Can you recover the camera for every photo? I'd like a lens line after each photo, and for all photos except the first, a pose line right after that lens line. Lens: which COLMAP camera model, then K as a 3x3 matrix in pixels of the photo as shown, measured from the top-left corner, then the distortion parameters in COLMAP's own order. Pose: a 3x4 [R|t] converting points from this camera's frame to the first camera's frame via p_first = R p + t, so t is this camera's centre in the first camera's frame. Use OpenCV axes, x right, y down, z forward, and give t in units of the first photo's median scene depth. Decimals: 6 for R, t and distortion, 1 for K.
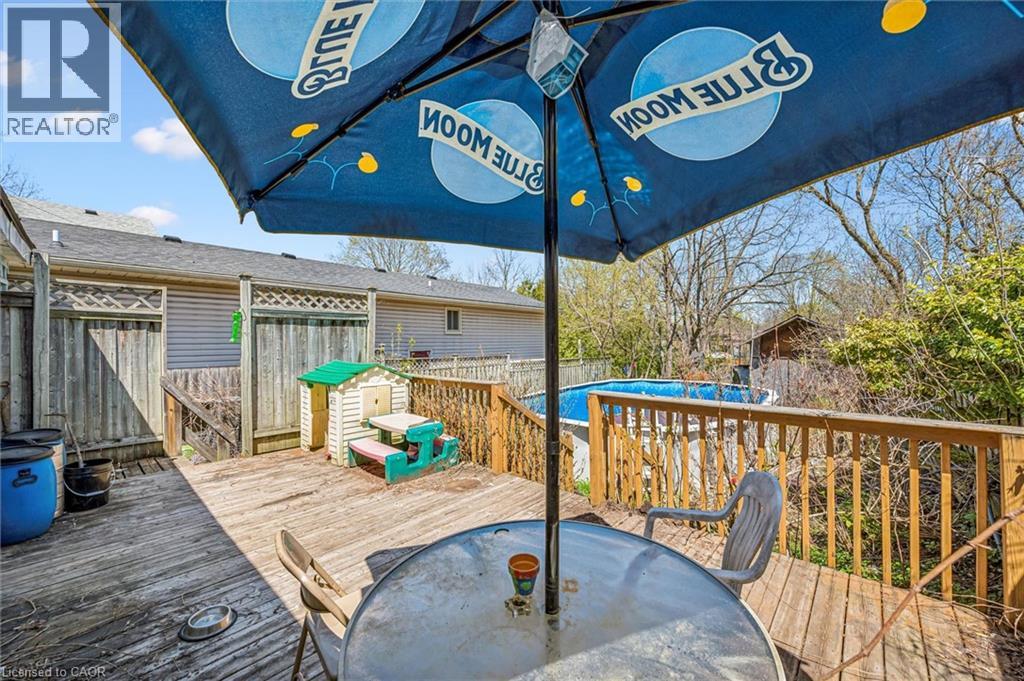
lens RADIAL K [[402.5, 0, 512.8], [0, 402.5, 341.4], [0, 0, 1]] dist [-0.000175, 0.000114]
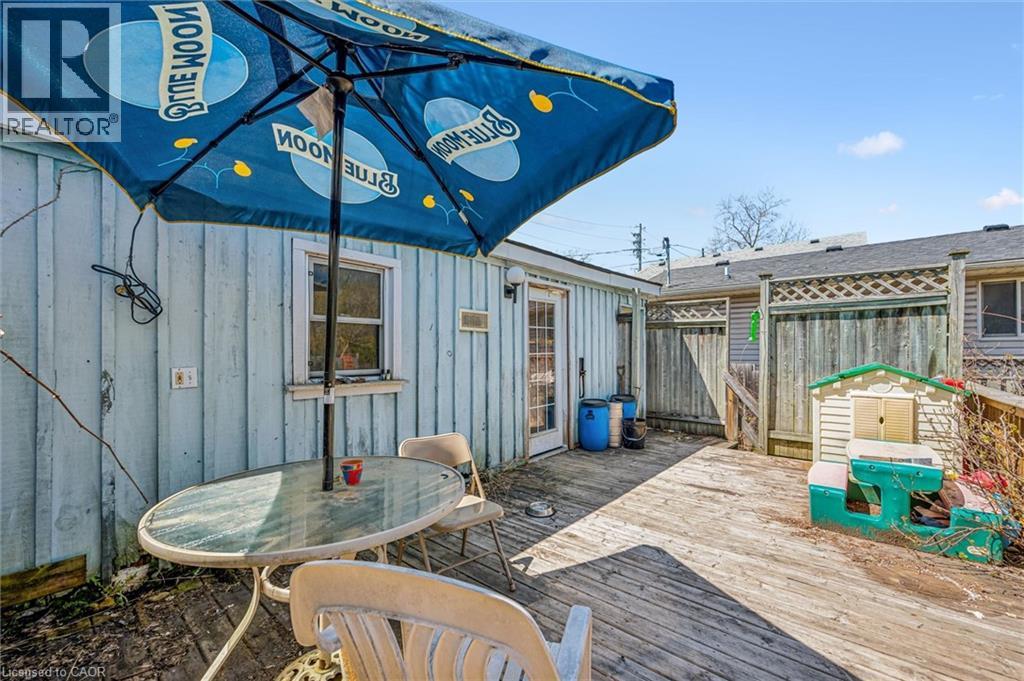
lens RADIAL K [[402.5, 0, 513.3], [0, 402.5, 347.3], [0, 0, 1]] dist [-0.000175, 0.000114]
pose [[0.032381, -0.016032, -0.999347, 0.324190], [-0.004805, 0.999857, -0.016196, 0.037646], [0.999464, 0.005326, 0.032300, 0.337536]]
